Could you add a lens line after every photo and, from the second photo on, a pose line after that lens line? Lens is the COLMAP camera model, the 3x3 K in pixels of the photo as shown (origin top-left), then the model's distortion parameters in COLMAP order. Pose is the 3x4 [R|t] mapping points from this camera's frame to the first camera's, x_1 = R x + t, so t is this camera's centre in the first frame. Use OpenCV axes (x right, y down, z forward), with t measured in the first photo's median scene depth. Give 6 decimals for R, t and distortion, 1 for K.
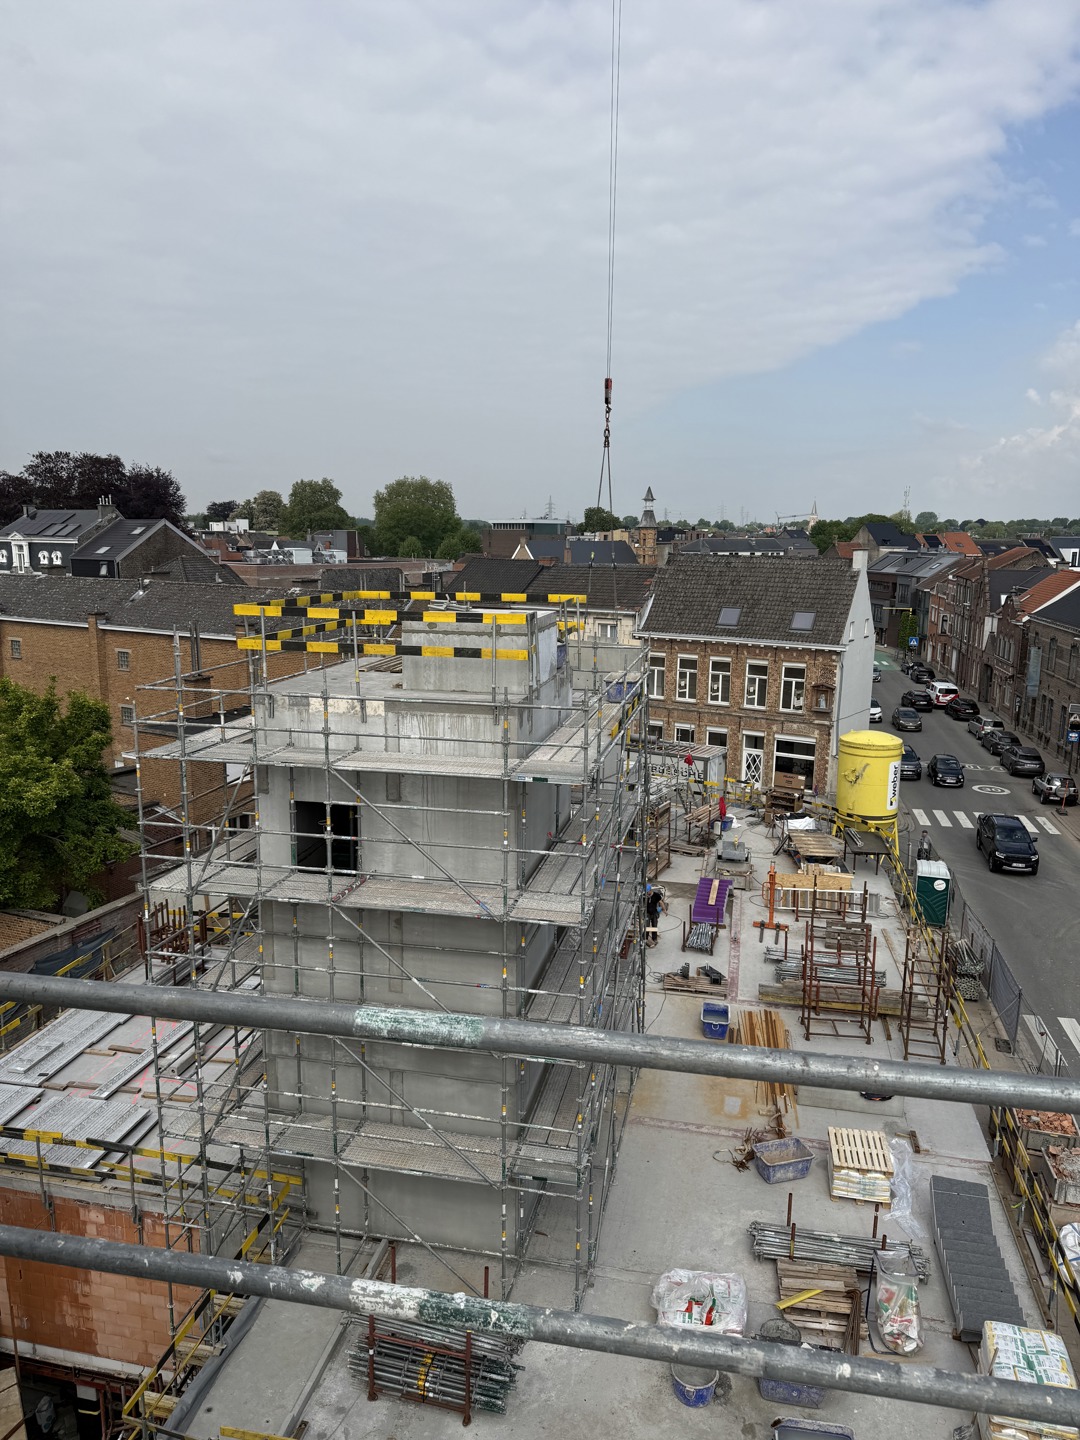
lens RADIAL K [[1025.8, 0, 535.4], [0, 1025.8, 712.0], [0, 0, 1]] dist [0.037962, -0.048507]
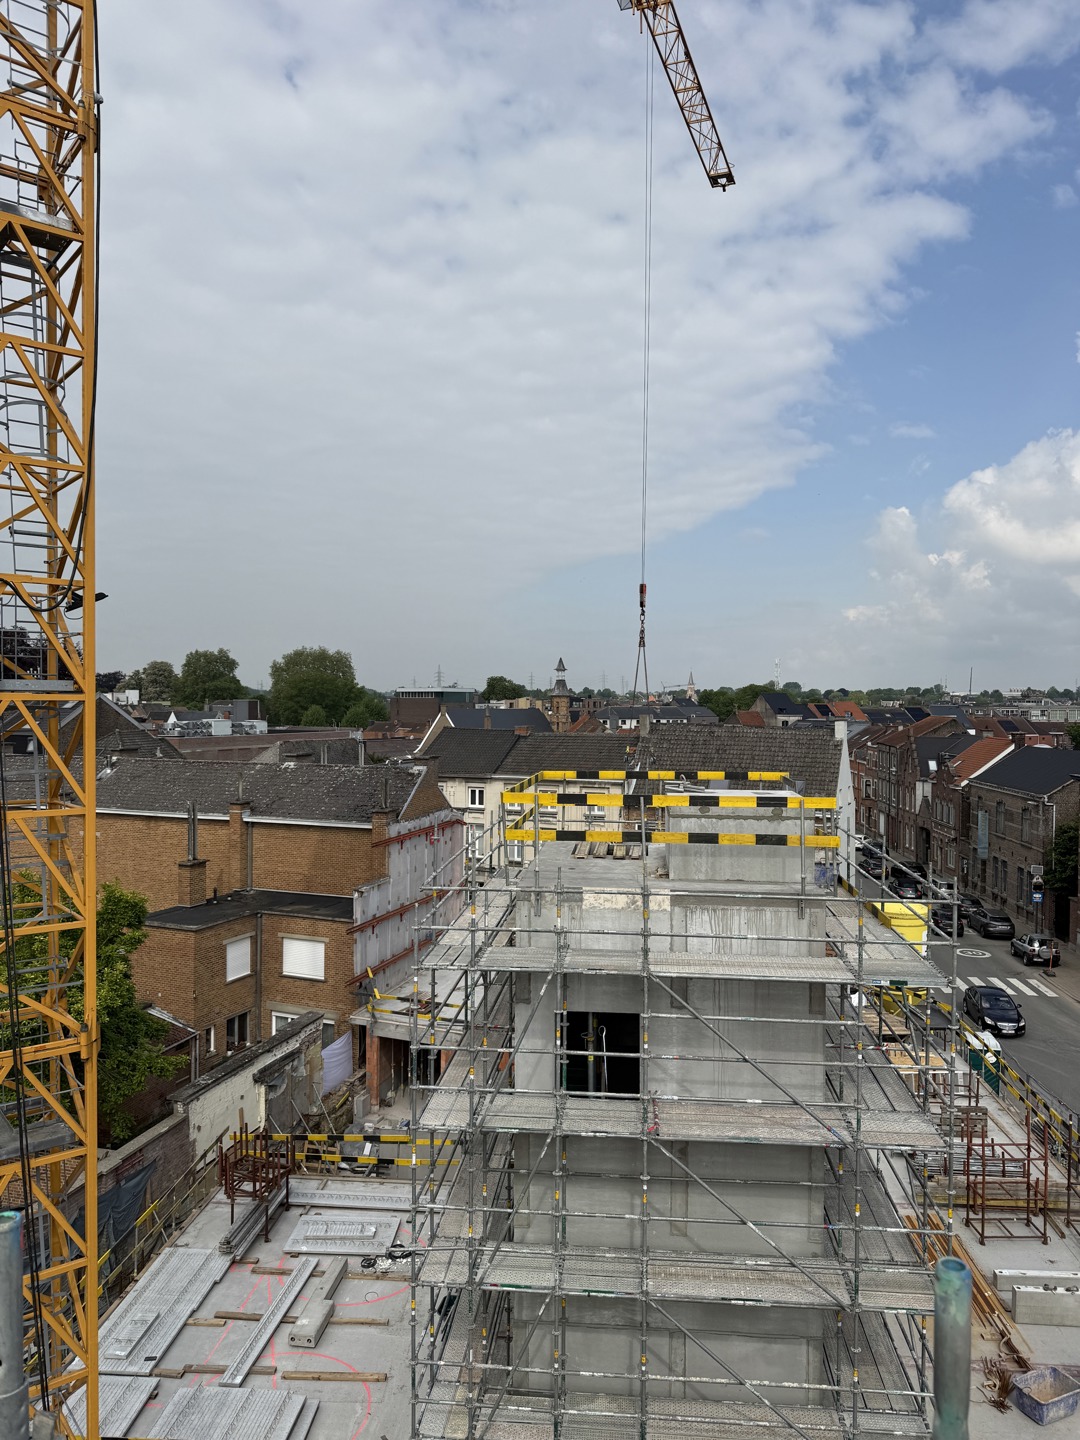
lens RADIAL K [[1015.6, 0, 553.2], [0, 1015.6, 745.3], [0, 0, 1]] dist [0.110658, -0.132925]
pose [[0.991335, -0.009739, 0.130997, -0.208125], [0.026644, 0.991426, -0.127926, -0.016892], [-0.128628, 0.130308, 0.983095, 0.060941]]
